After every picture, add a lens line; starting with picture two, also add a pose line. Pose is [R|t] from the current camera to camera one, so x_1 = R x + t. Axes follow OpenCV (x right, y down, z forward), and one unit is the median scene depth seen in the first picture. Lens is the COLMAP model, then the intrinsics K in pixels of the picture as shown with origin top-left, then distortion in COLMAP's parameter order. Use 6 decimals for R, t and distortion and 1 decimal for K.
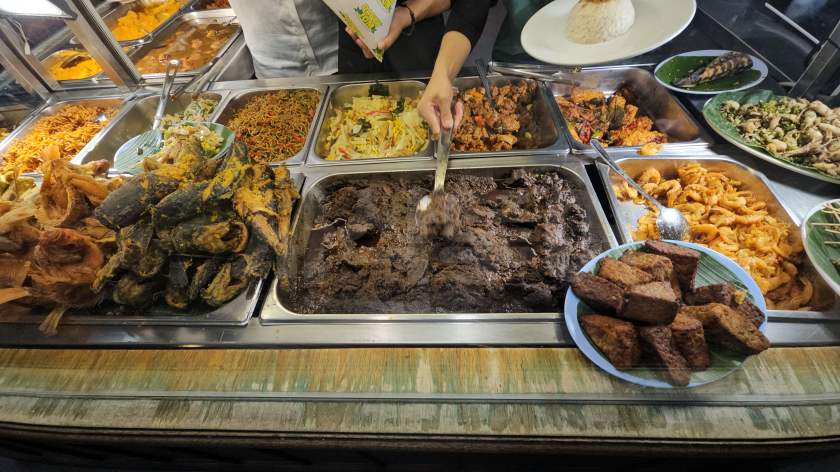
lens RADIAL K [[341.6, 0, 418.6], [0, 341.6, 236.5], [0, 0, 1]] dist [0.002092, -0.001428]
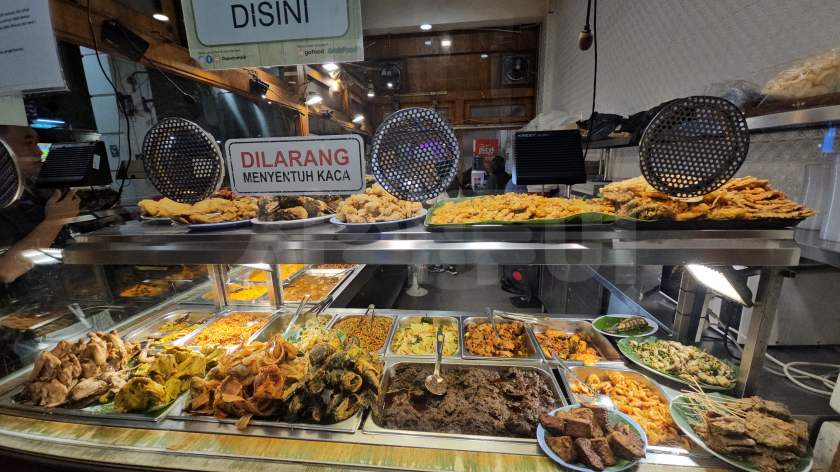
lens RADIAL K [[341.6, 0, 418.2], [0, 341.6, 238.8], [0, 0, 1]] dist [0.002092, -0.001428]
pose [[0.995268, 0.066282, -0.071055, -0.100448], [-0.096214, 0.774550, -0.625152, 0.440739], [0.013599, 0.629030, 0.777262, -0.774441]]
